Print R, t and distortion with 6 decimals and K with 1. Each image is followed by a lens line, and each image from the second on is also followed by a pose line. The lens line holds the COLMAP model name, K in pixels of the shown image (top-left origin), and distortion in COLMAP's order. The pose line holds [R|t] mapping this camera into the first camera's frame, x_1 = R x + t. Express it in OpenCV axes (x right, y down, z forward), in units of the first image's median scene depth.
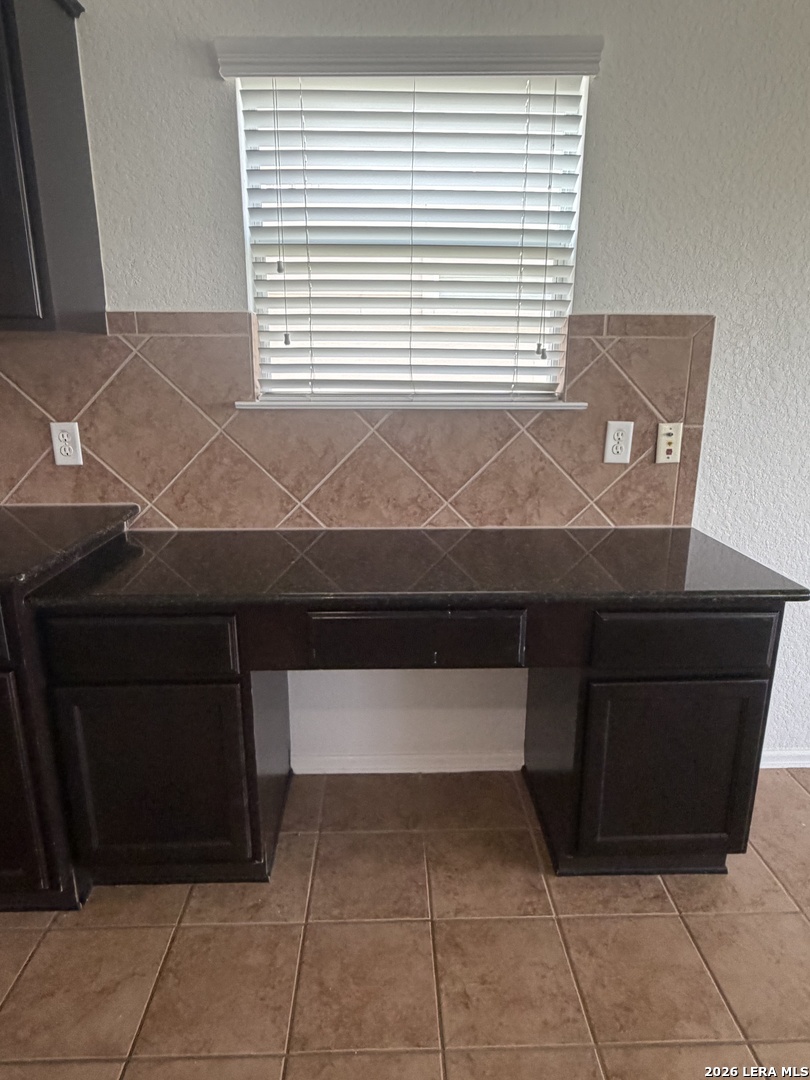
lens RADIAL K [[634.9, 0, 408.6], [0, 634.9, 537.7], [0, 0, 1]] dist [-0.005359, -0.000344]
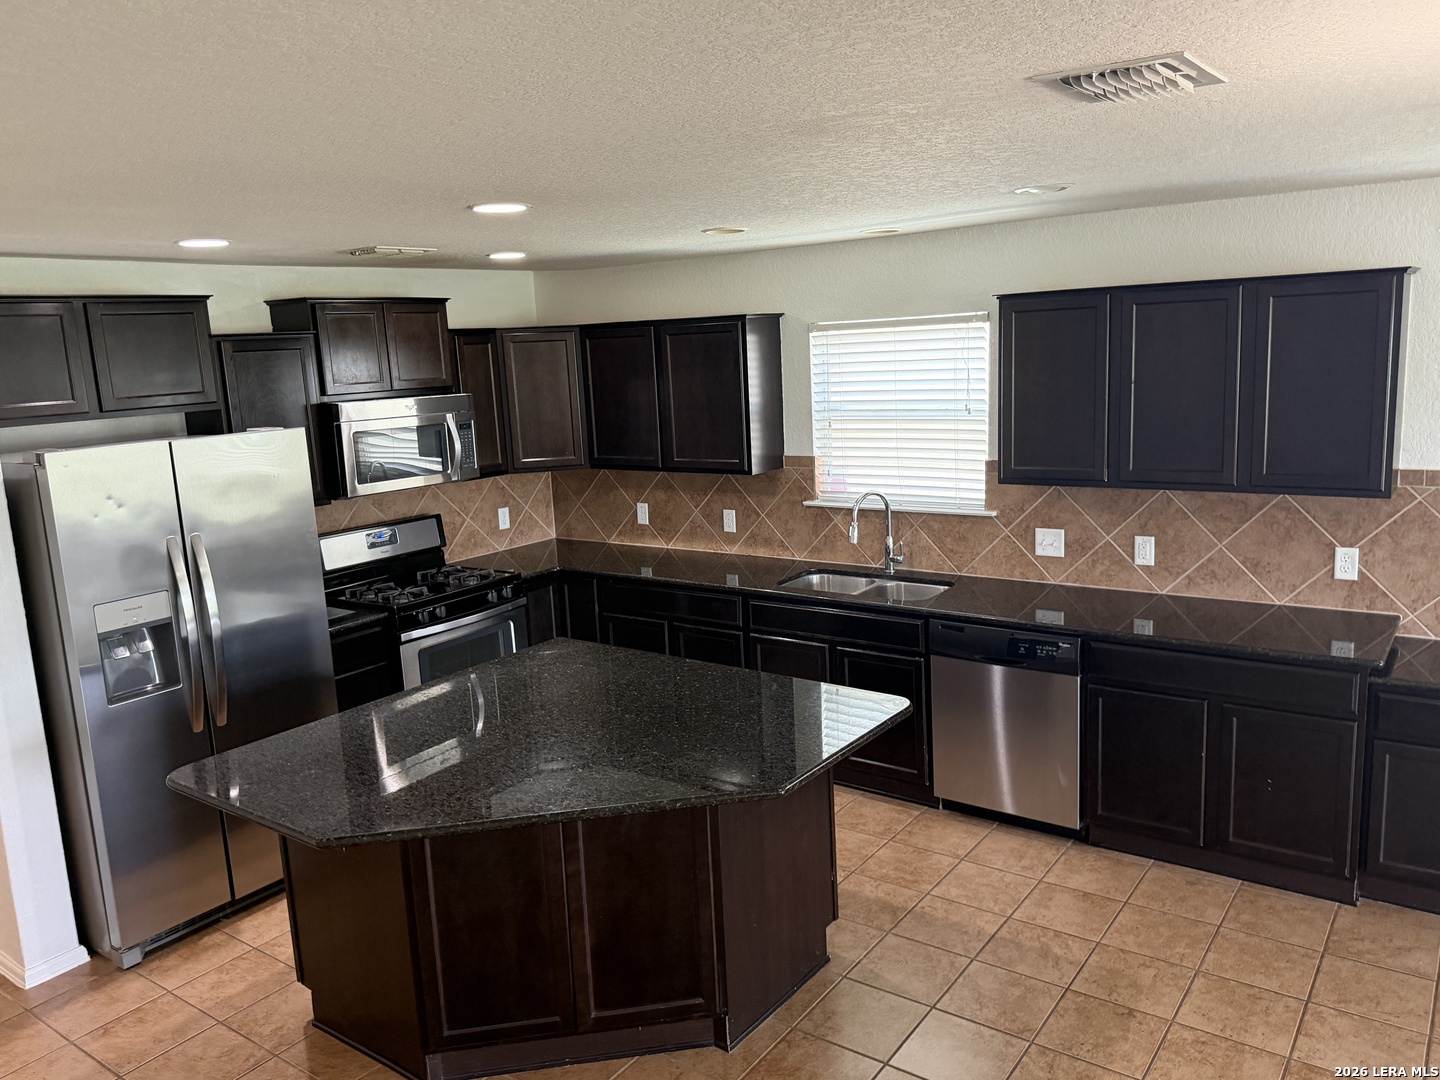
lens RADIAL K [[1089.3, 0, 726.4], [0, 1089.3, 530.2], [0, 0, 1]] dist [0.083758, -0.111083]
pose [[0.789986, 0.065081, -0.609661, -0.161342], [-0.108144, 0.993551, -0.034071, -0.000441], [0.603513, 0.092847, 0.791929, -1.563531]]
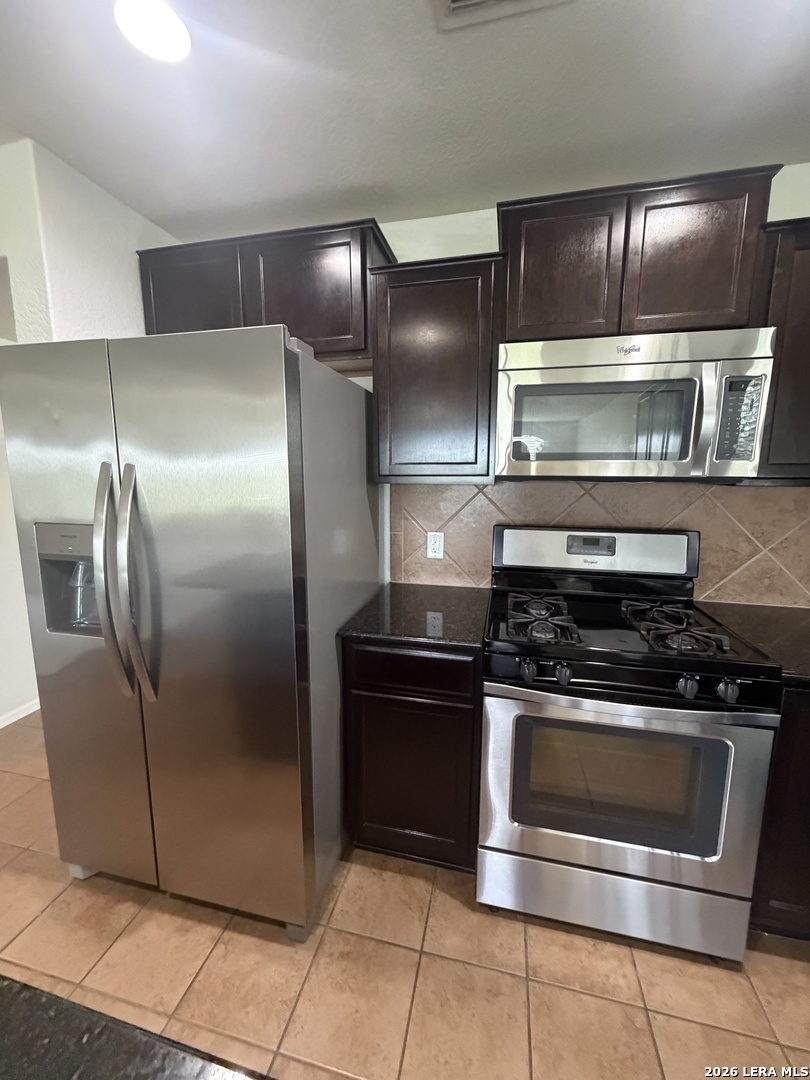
lens RADIAL K [[433.7, 0, 402.1], [0, 433.7, 540.3], [0, 0, 1]] dist [0.002019, 0.000658]
pose [[-0.269588, 0.154842, -0.950445, -1.726929], [-0.247404, 0.942721, 0.223758, -0.096960], [0.930652, 0.295467, -0.215838, 0.062082]]
